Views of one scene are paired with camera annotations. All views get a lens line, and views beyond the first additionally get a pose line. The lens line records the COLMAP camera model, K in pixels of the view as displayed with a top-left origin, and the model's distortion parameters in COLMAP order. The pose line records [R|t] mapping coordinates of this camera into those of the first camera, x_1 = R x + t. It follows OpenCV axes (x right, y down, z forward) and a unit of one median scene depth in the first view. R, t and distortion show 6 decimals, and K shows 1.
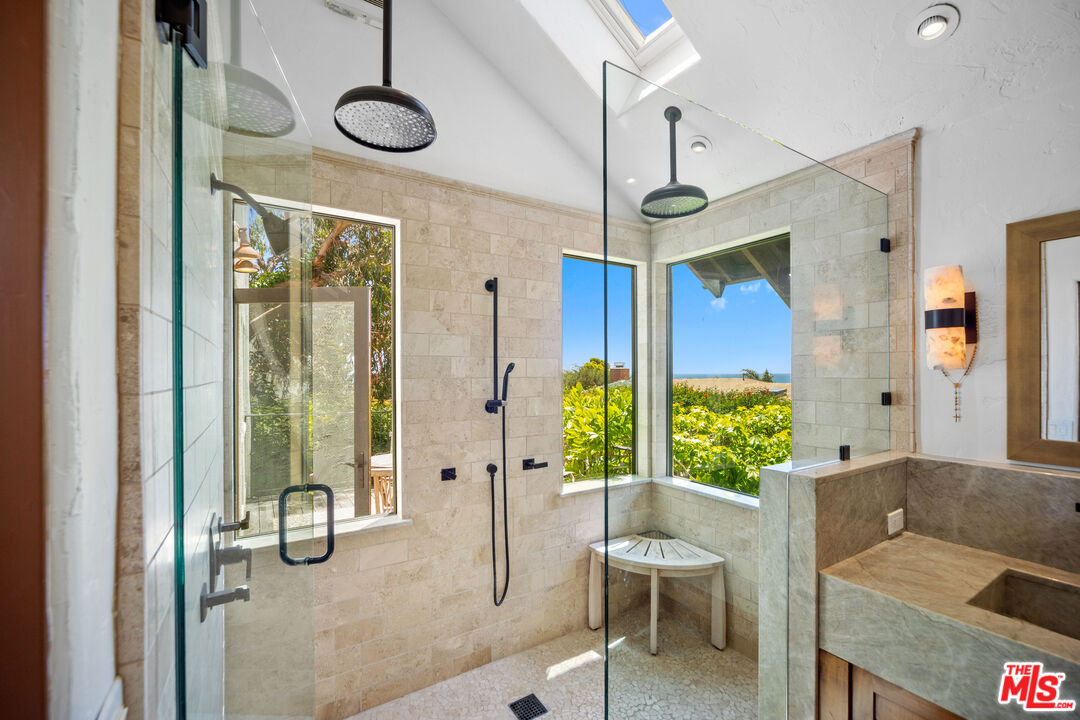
lens RADIAL K [[428.6, 0, 534.5], [0, 428.6, 367.4], [0, 0, 1]] dist [-0.008286, 0.000074]
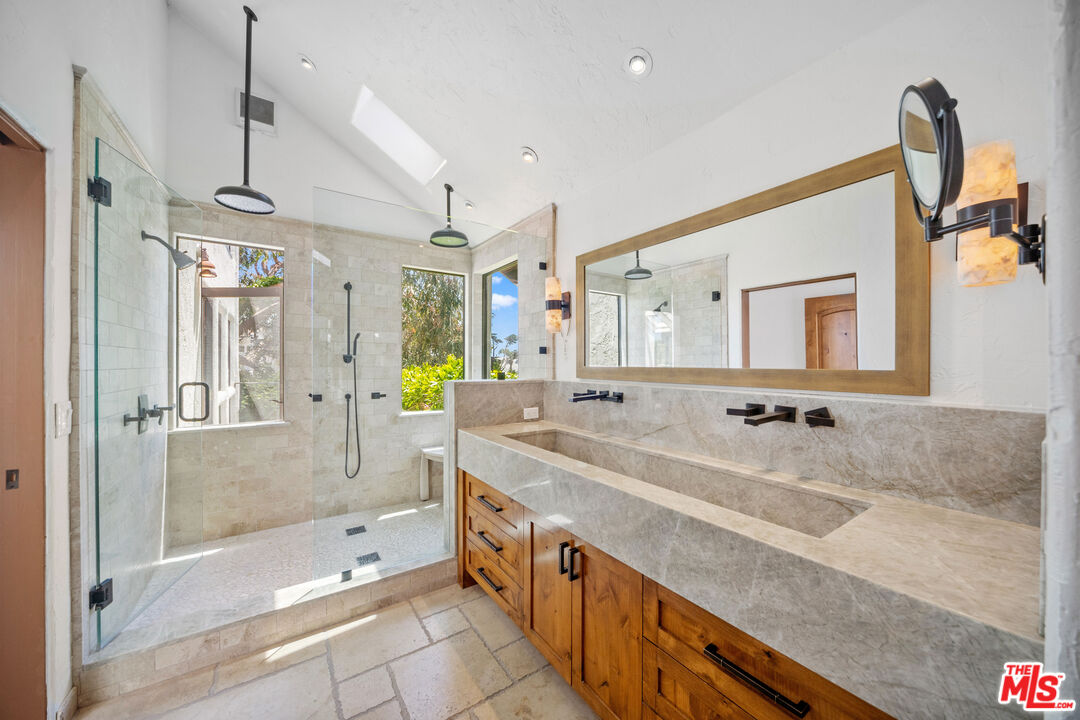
lens RADIAL K [[370.6, 0, 544.3], [0, 370.6, 361.0], [0, 0, 1]] dist [-0.009301, -0.000007]
pose [[0.999458, 0.004949, 0.032556, 0.640444], [-0.004954, 0.999988, 0.000059, 0.097833], [-0.032556, -0.000220, 0.999470, -0.479667]]
